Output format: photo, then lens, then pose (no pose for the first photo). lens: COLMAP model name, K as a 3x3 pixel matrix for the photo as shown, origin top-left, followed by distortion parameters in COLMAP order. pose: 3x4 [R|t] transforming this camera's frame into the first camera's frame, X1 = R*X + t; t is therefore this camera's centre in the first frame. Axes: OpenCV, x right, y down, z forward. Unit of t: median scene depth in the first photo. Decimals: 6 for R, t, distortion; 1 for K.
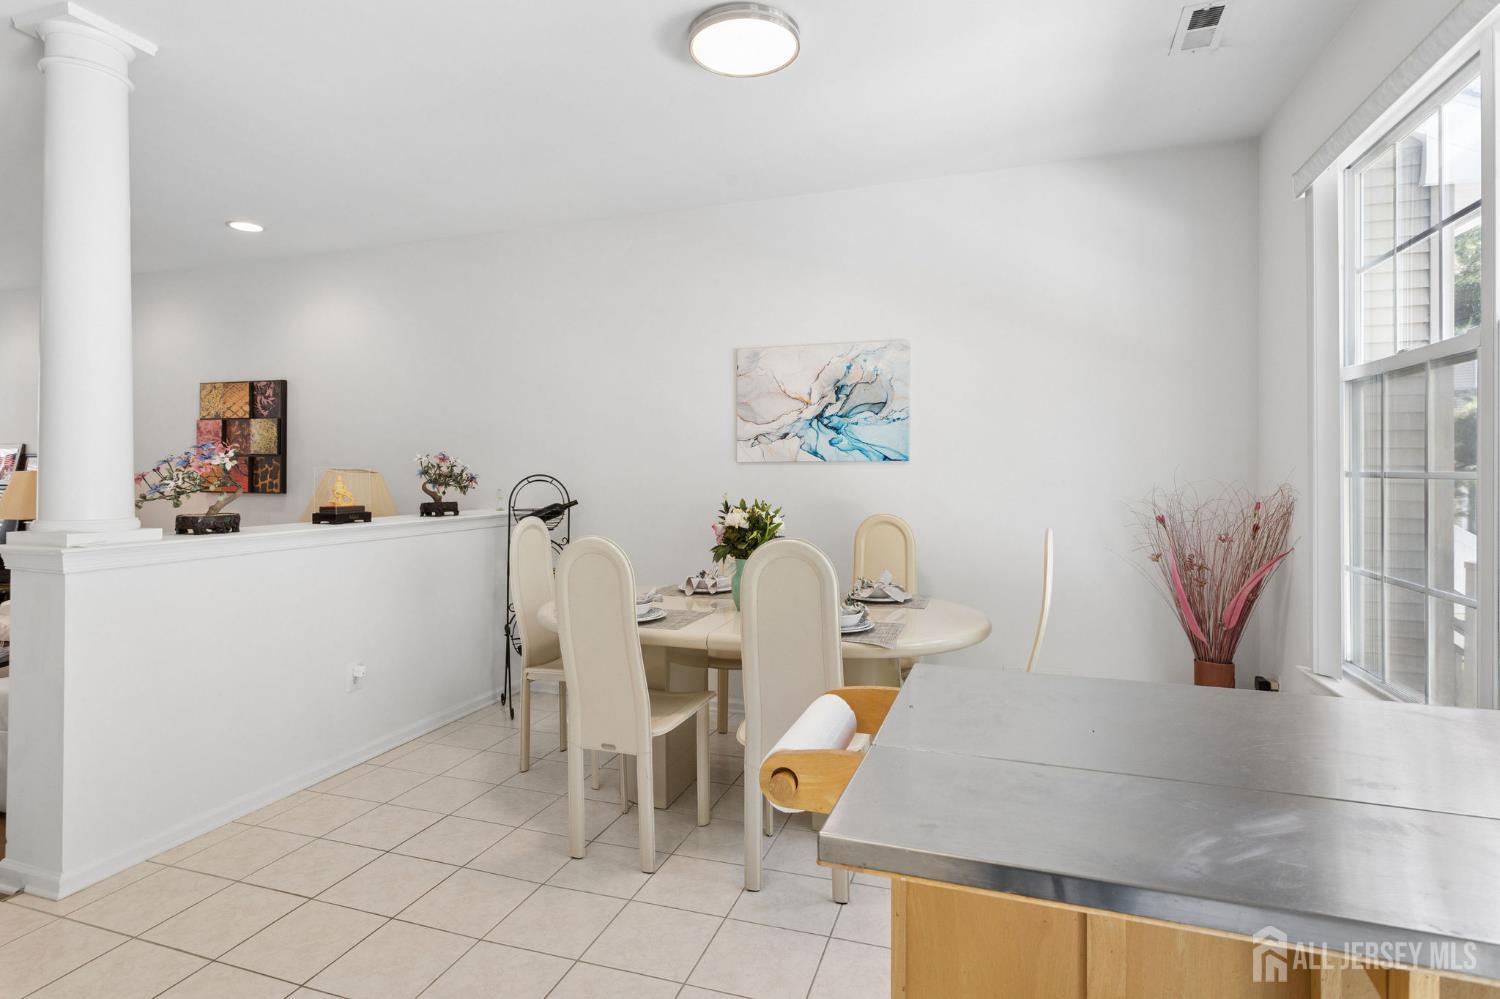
lens RADIAL K [[773.4, 0, 739.8], [0, 773.4, 479.8], [0, 0, 1]] dist [-0.017279, 0.010756]
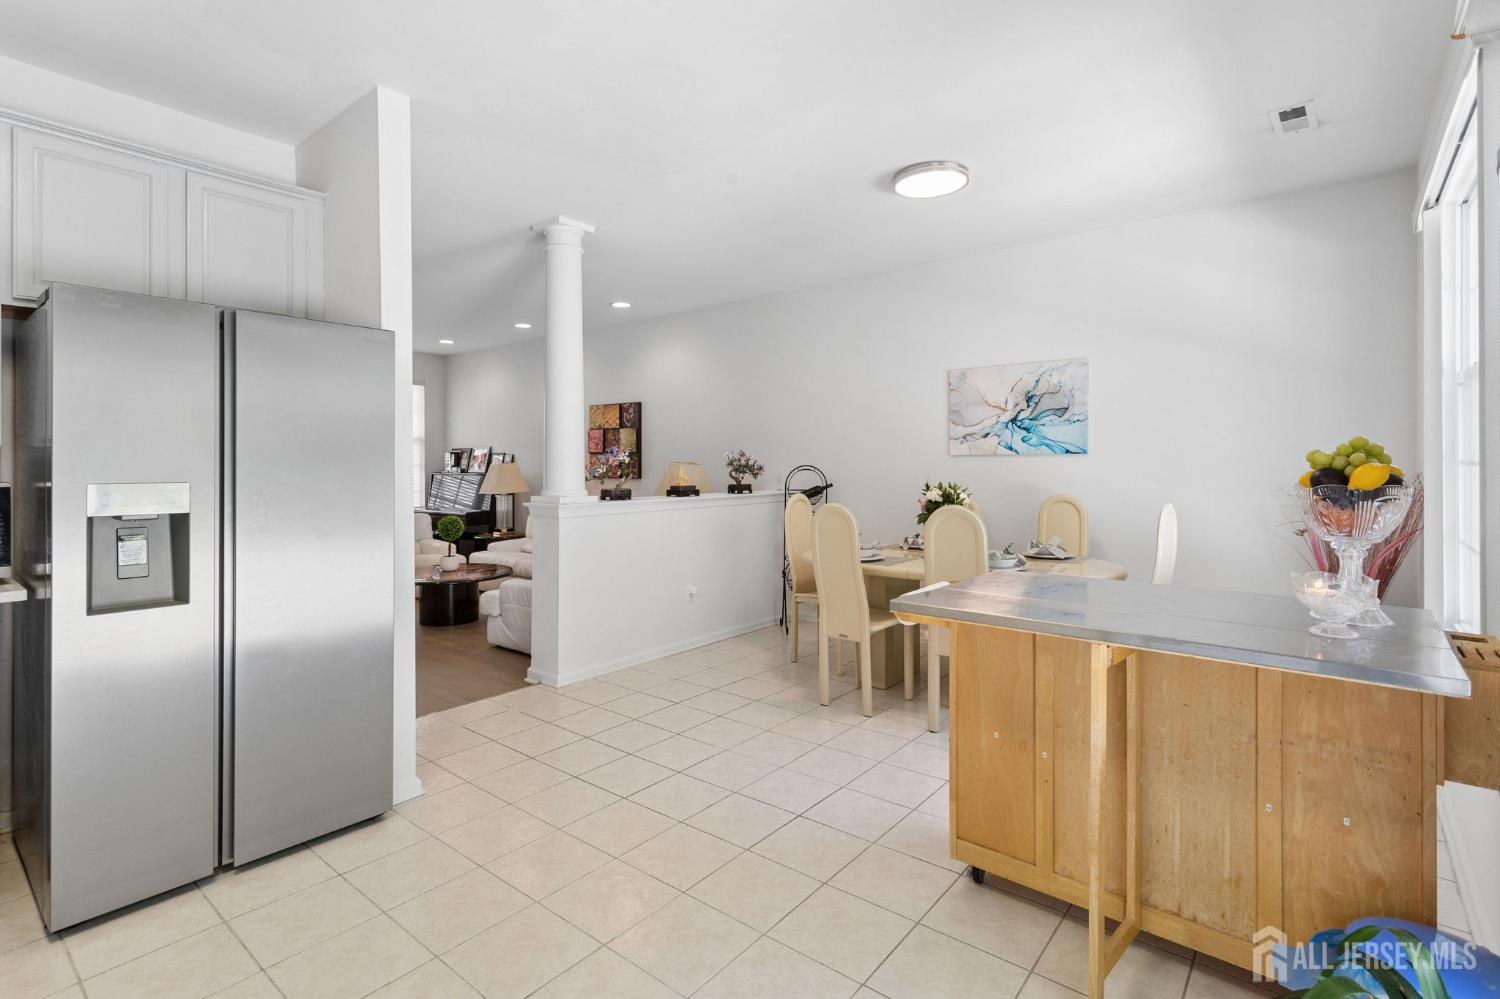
lens RADIAL K [[707.4, 0, 747.3], [0, 707.4, 462.2], [0, 0, 1]] dist [0.013239, 0.000378]
pose [[0.939627, -0.004477, -0.342172, 0.090587], [0.000706, 0.999938, -0.011146, 0.002172], [0.342201, 0.010231, 0.939571, -0.276617]]
